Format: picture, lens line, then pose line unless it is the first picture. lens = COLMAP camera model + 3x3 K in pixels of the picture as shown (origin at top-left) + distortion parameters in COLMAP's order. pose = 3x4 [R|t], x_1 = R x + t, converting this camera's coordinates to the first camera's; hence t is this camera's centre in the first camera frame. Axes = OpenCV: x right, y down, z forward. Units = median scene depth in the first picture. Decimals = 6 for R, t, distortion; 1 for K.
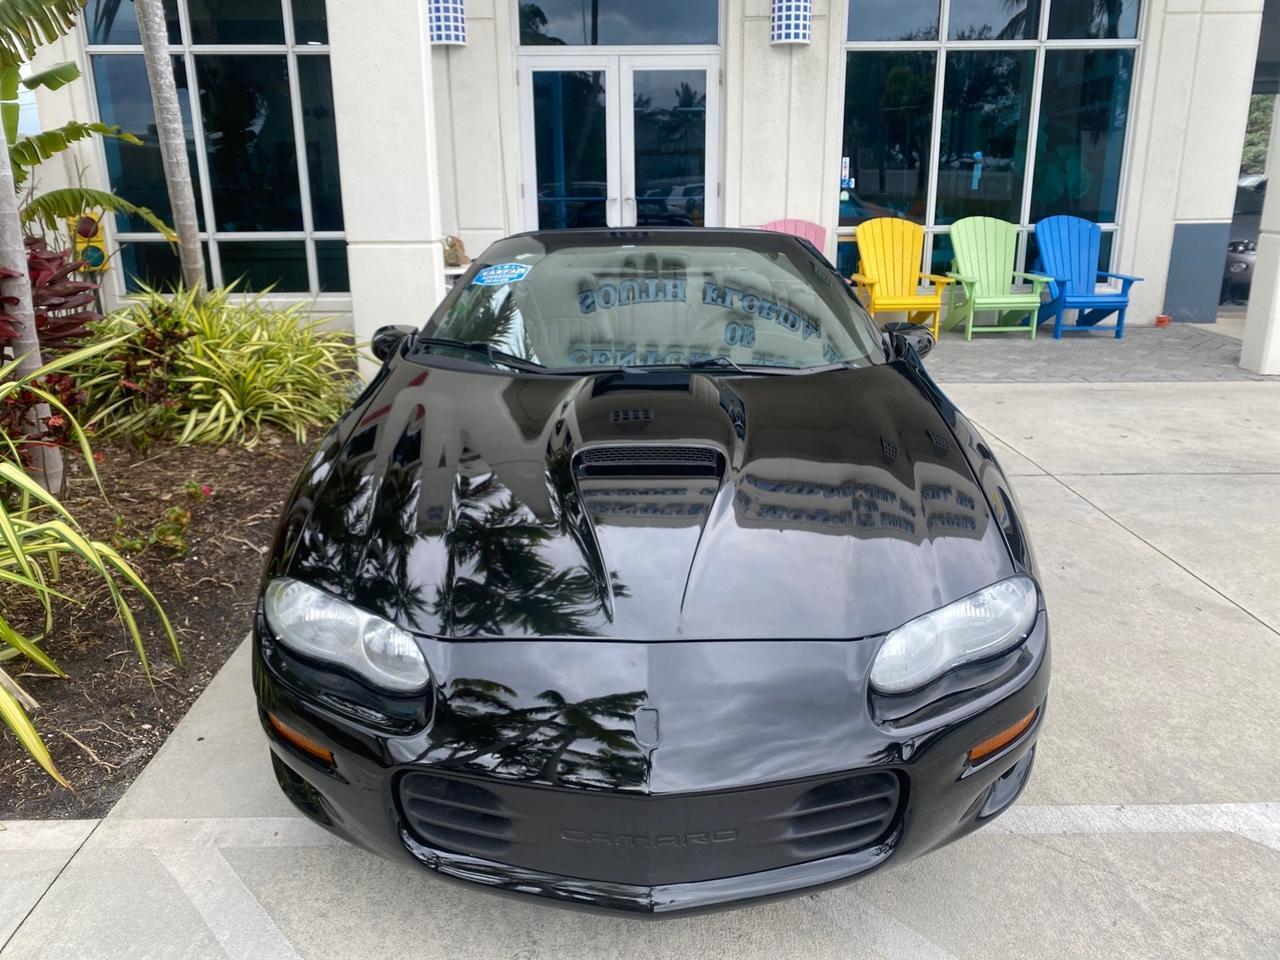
lens RADIAL K [[982.9, 0, 640.6], [0, 982.9, 474.4], [0, 0, 1]] dist [0.005591, 0.002463]
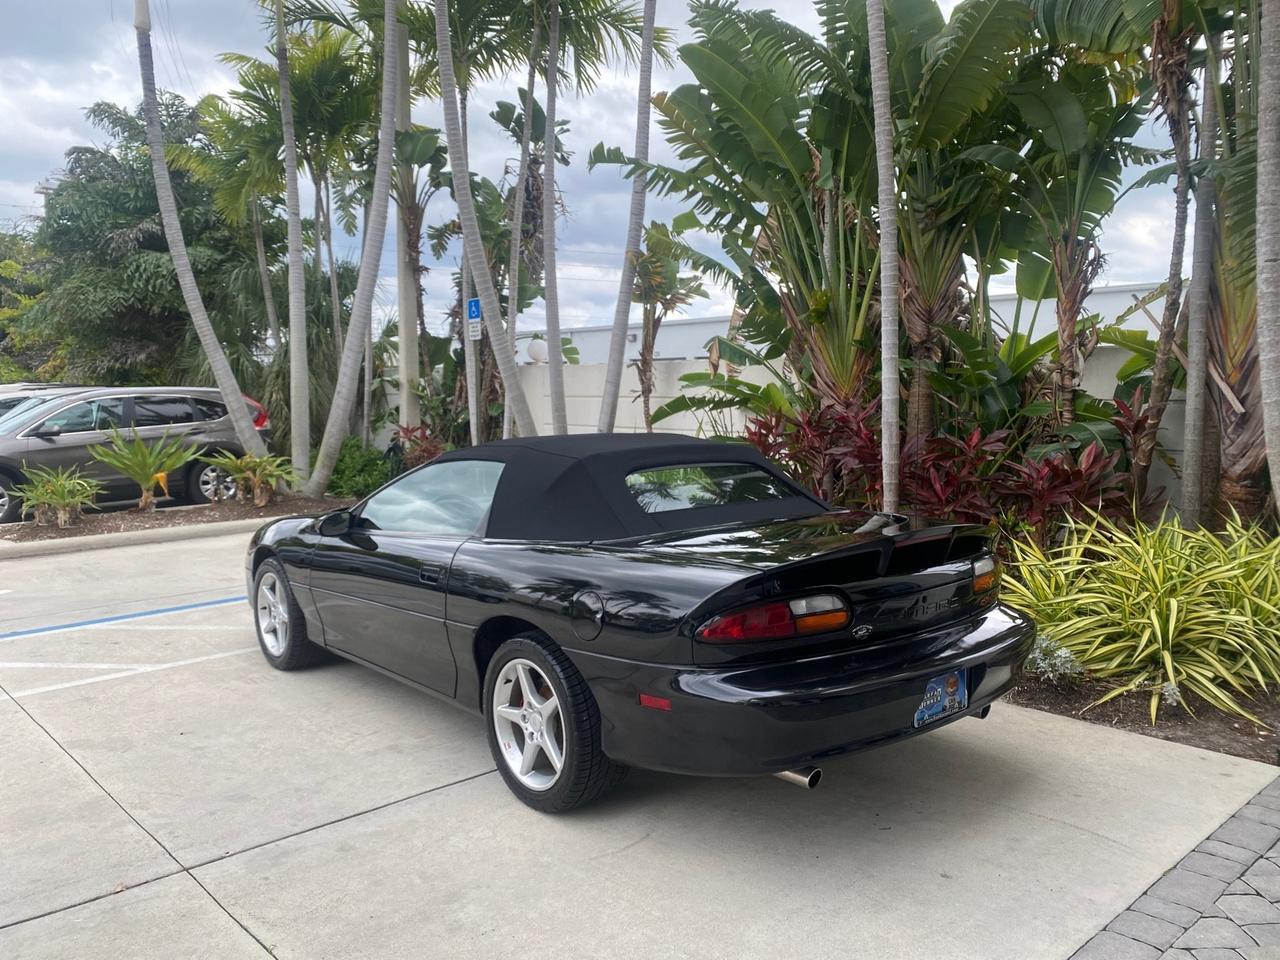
lens RADIAL K [[973.8, 0, 643.5], [0, 973.8, 474.8], [0, 0, 1]] dist [0.013009, -0.004618]
pose [[-0.752435, 0.069405, -0.655000, 0.428314], [-0.175382, 0.937421, 0.300803, -0.351538], [0.634888, 0.341210, -0.693176, 1.117612]]
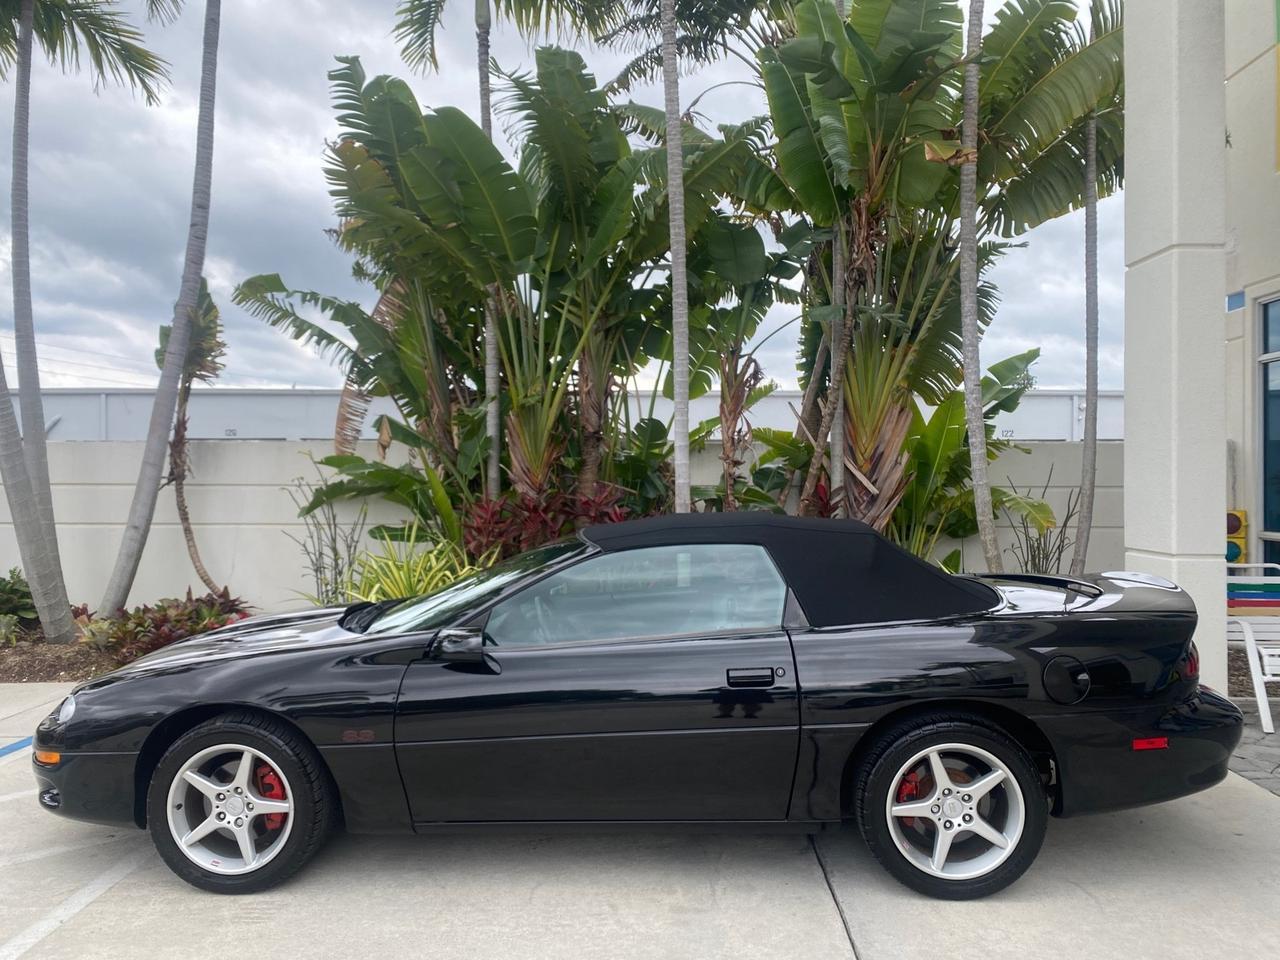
lens RADIAL K [[974.7, 0, 640.0], [0, 974.7, 480.0], [0, 0, 1]] dist [0.018060, -0.008019]
pose [[-0.045940, 0.005737, -0.998928, 0.647096], [-0.281470, 0.959393, 0.018454, -0.185692], [0.958470, 0.282015, -0.042460, 0.584778]]
